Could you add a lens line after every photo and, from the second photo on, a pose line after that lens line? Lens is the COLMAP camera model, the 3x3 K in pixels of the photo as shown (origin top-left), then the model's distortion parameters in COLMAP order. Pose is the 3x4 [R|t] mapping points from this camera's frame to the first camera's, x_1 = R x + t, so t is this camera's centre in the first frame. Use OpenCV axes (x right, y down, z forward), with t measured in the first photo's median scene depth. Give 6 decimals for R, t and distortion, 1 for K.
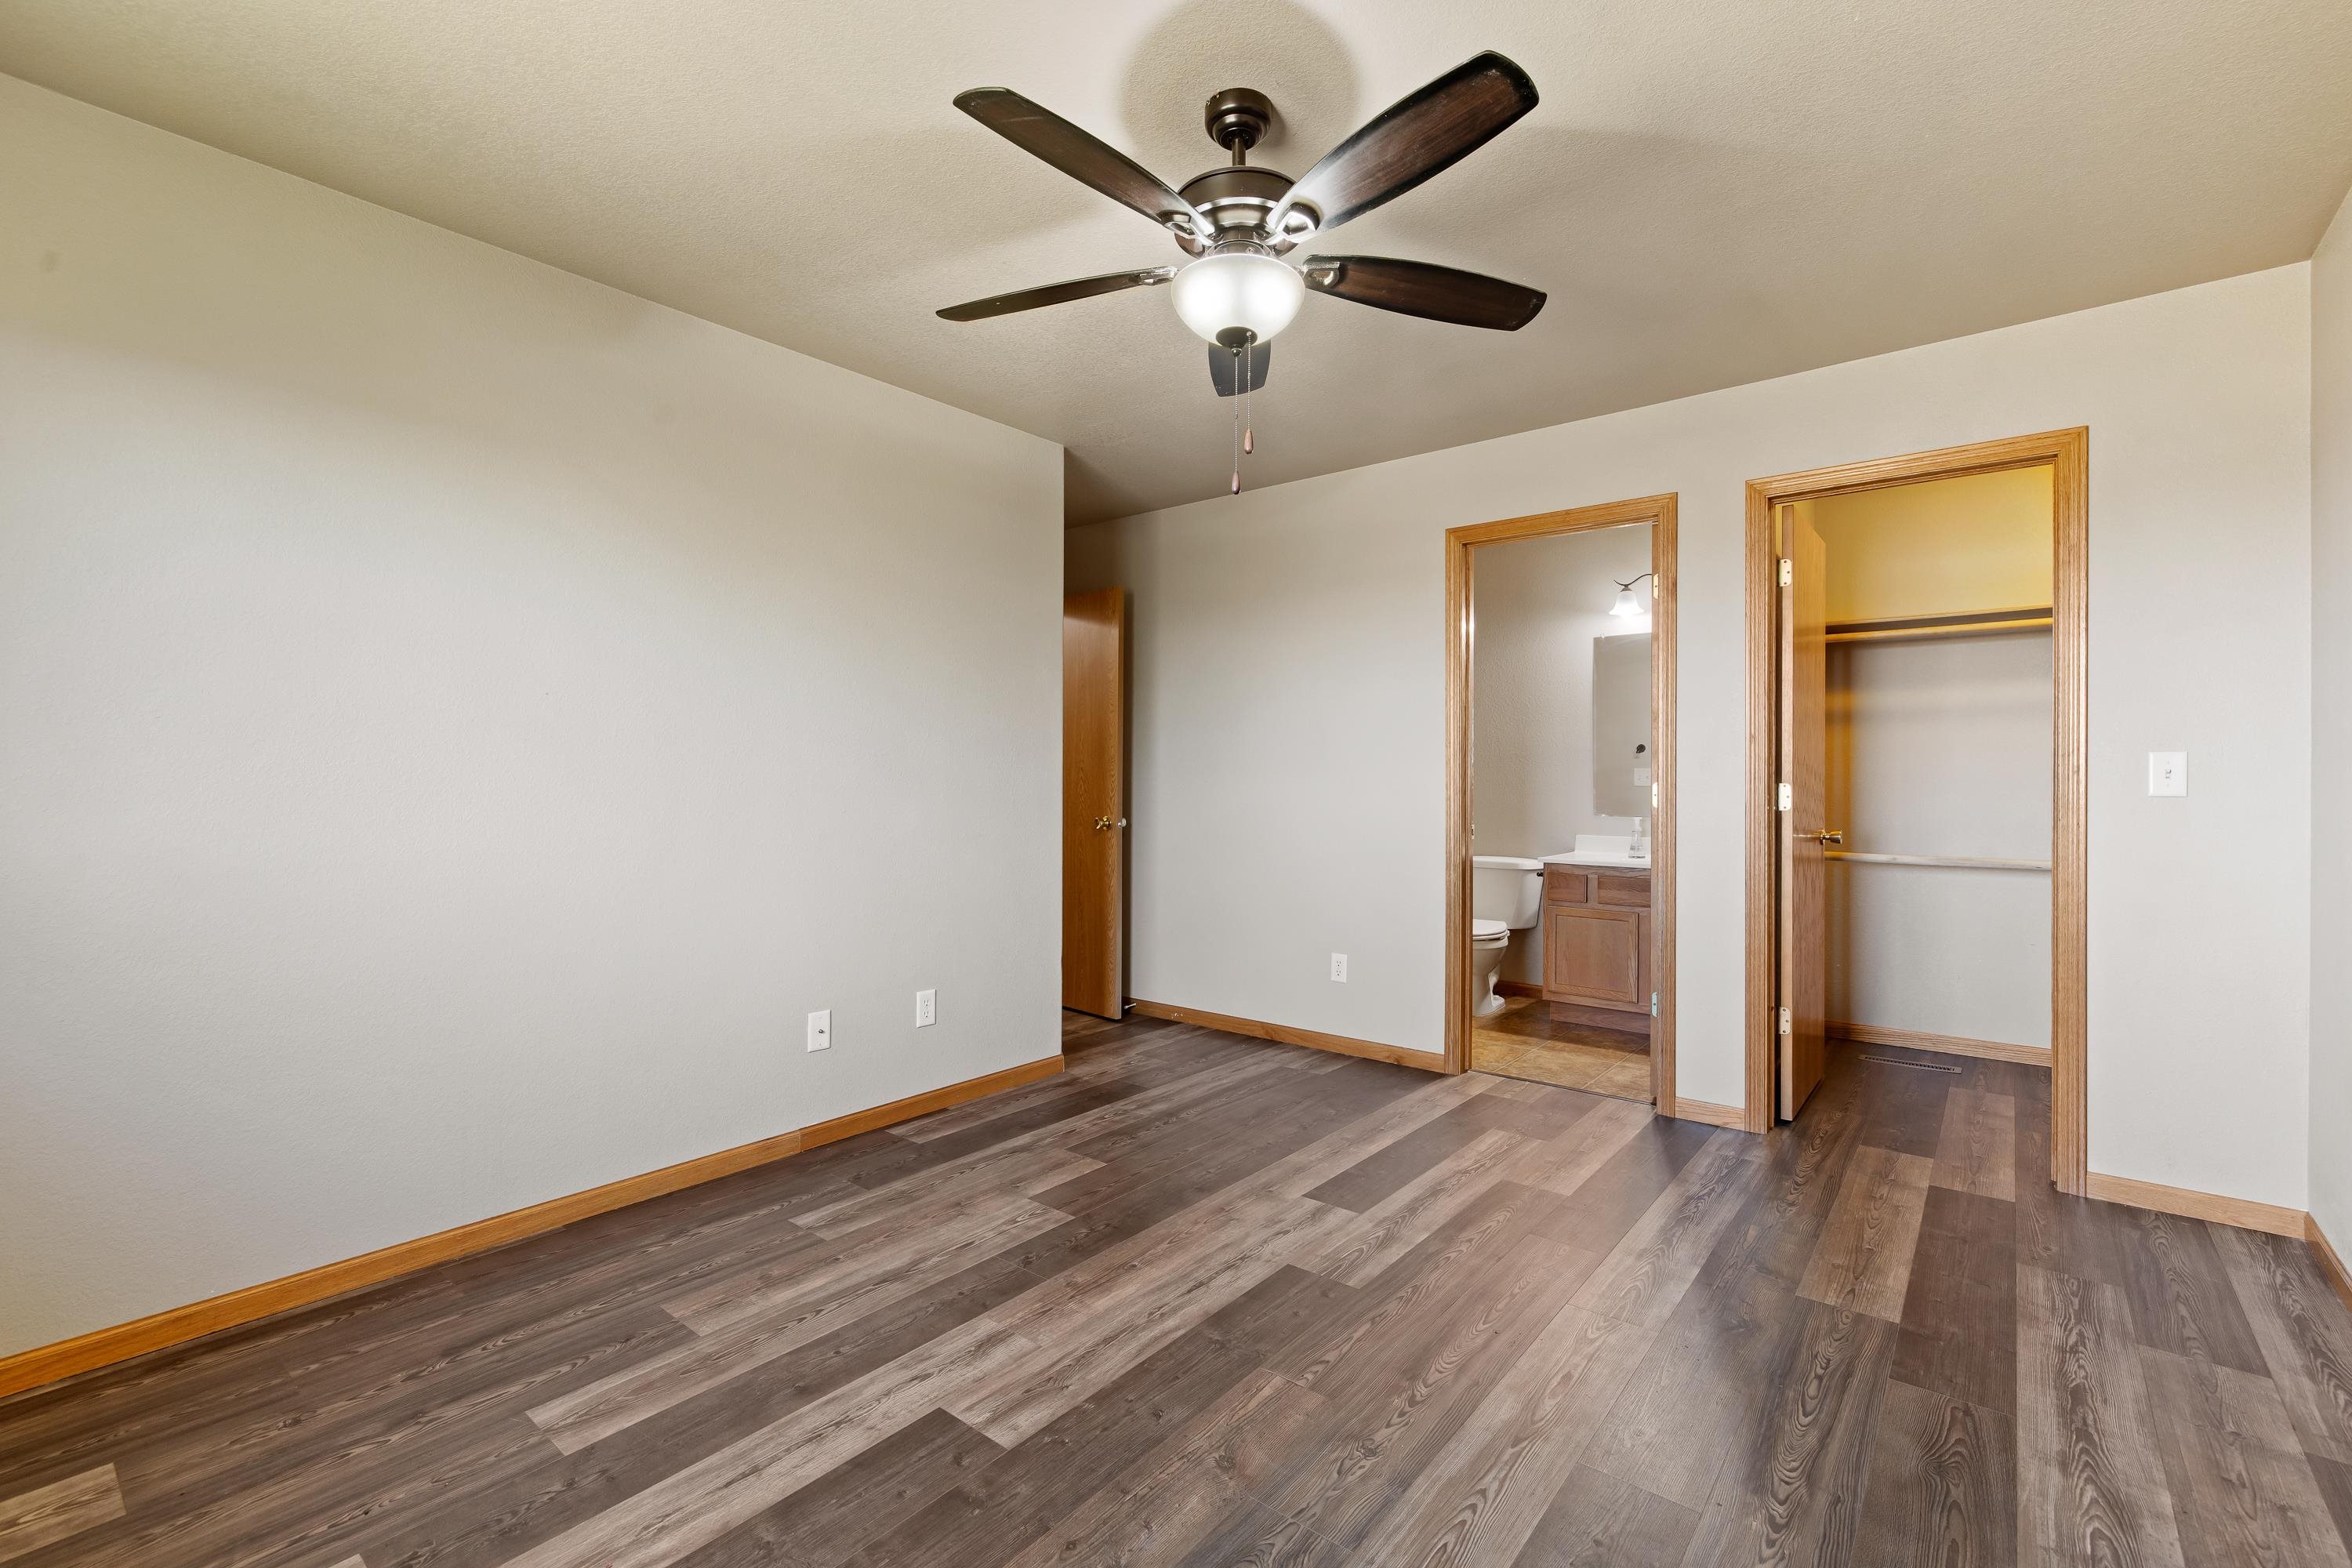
lens RADIAL K [[1017.1, 0, 1189.4], [0, 1017.1, 767.5], [0, 0, 1]] dist [-0.002218, 0.000382]
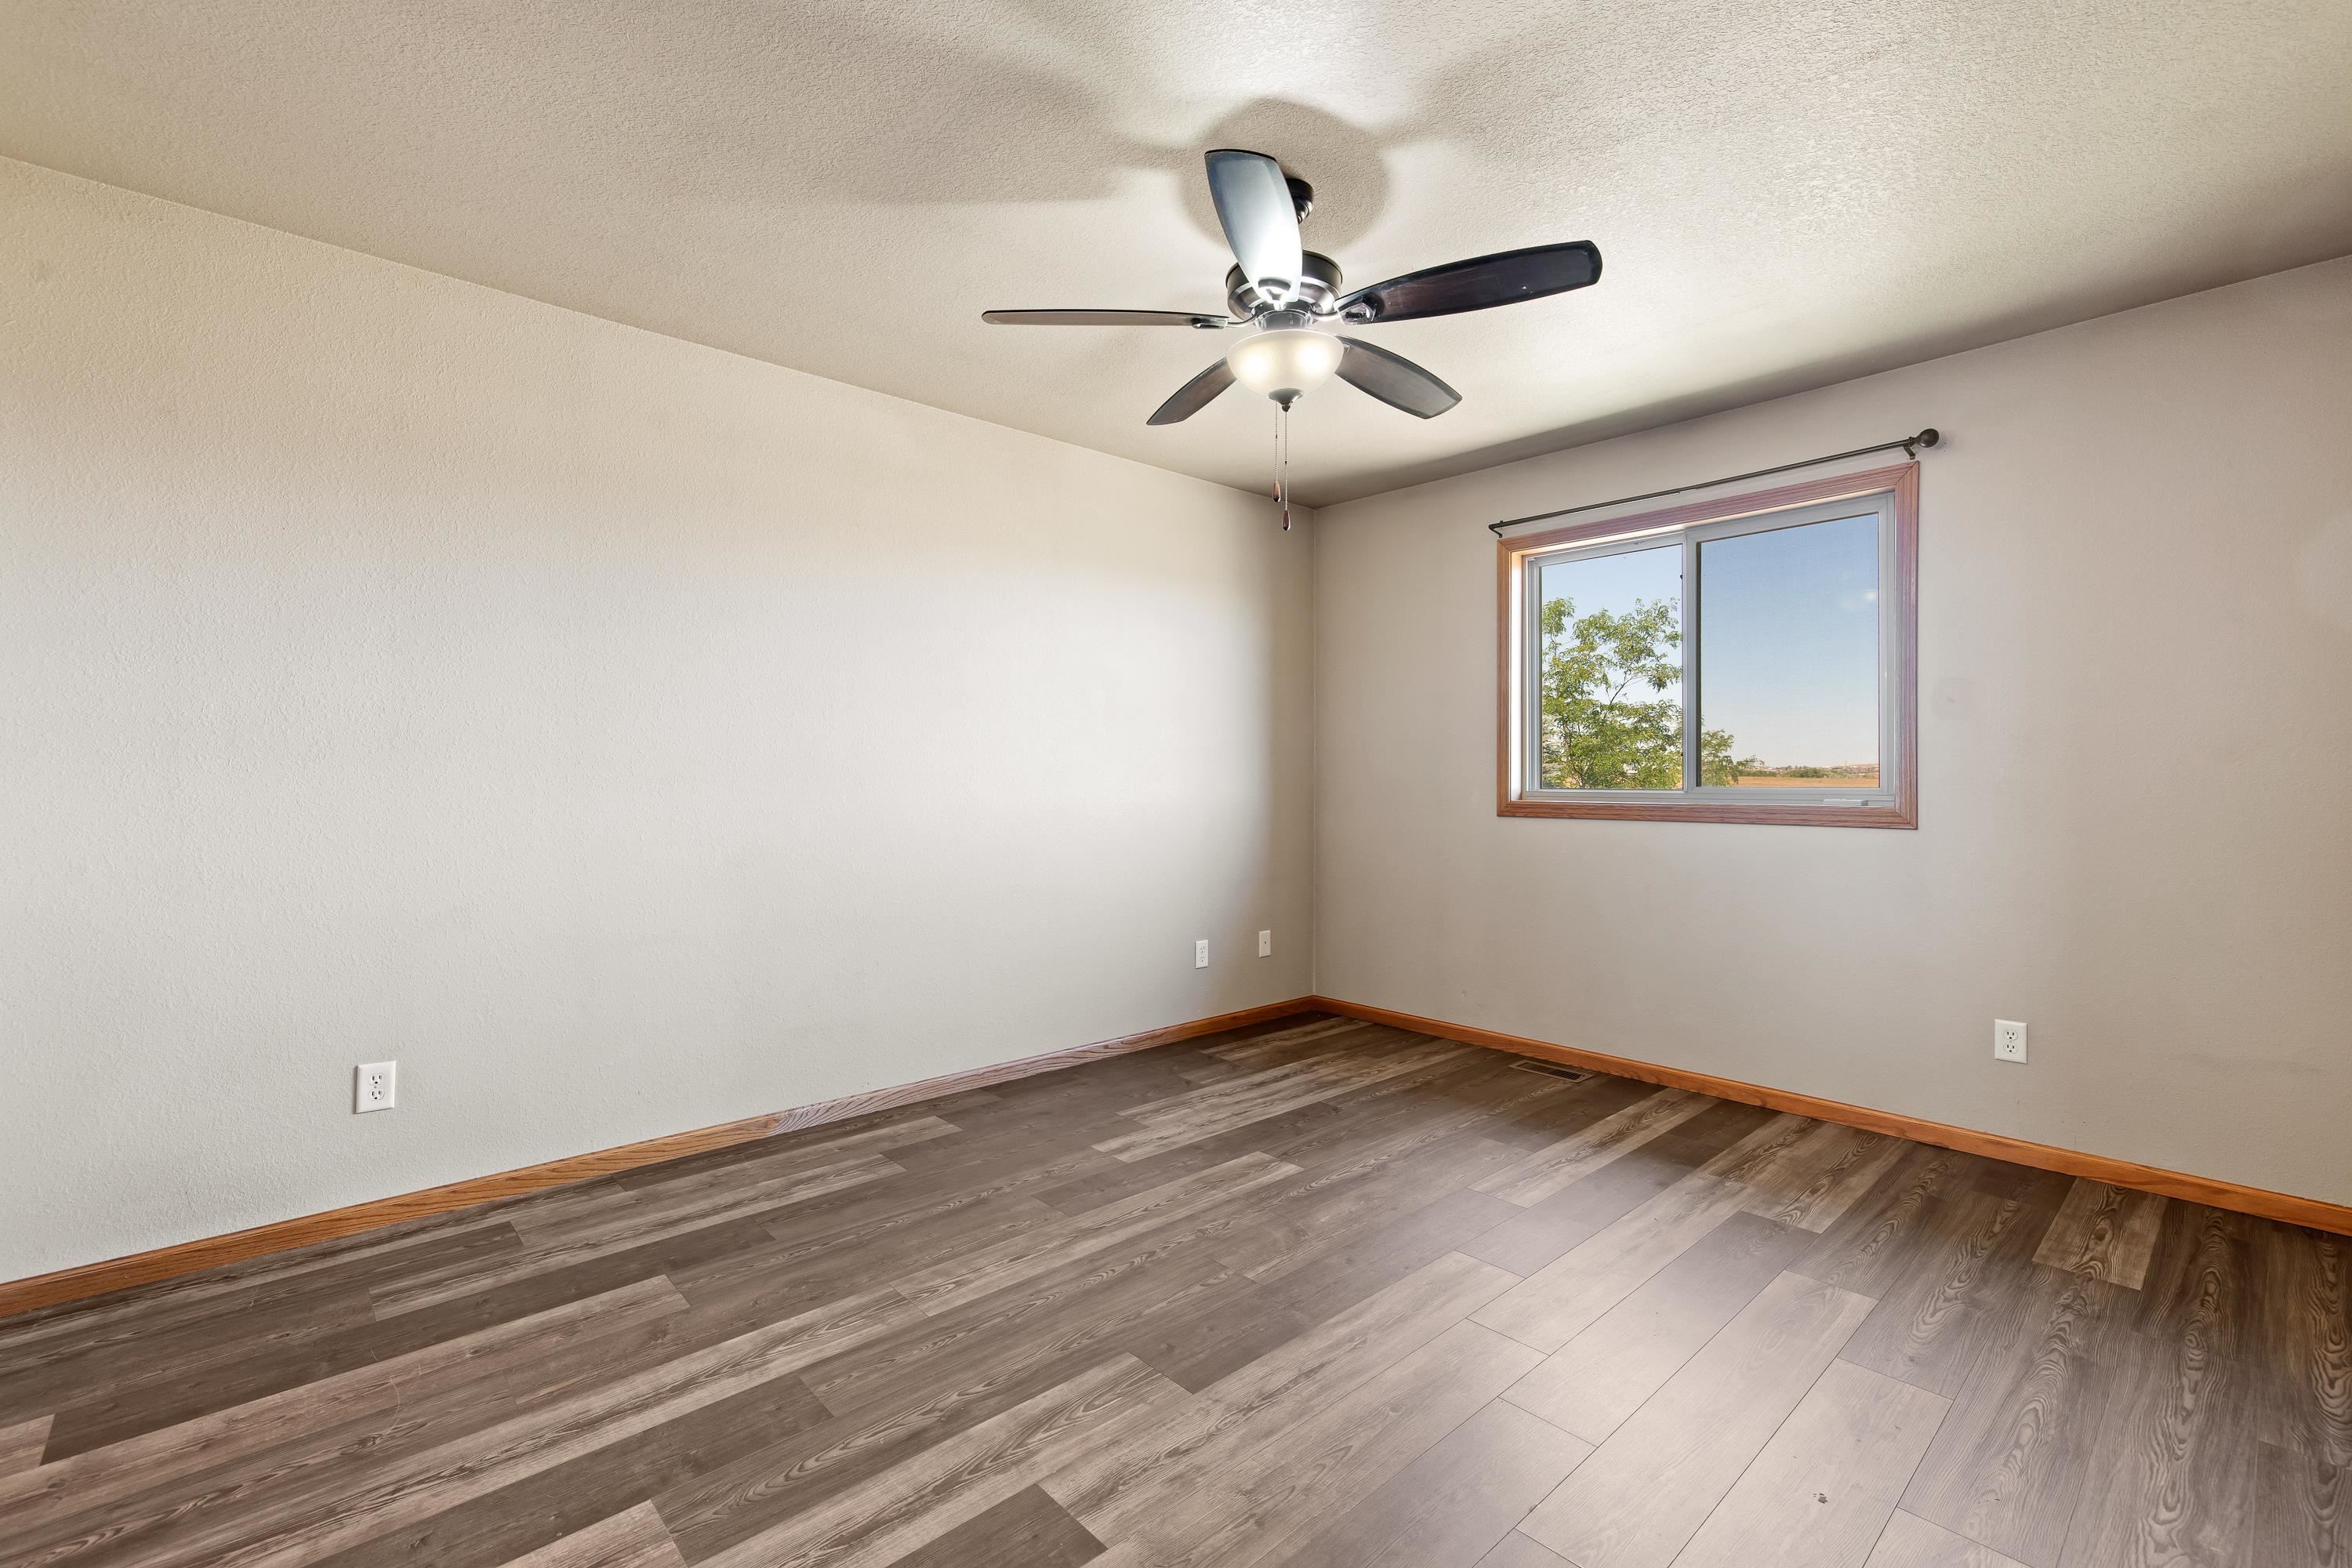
lens RADIAL K [[1017.1, 0, 1189.4], [0, 1017.1, 767.5], [0, 0, 1]] dist [-0.002218, 0.000382]
pose [[-0.989129, -0.001766, 0.147041, -0.015864], [-0.004299, 0.999848, -0.016913, 0.021136], [-0.146988, -0.017361, -0.988986, 2.026168]]
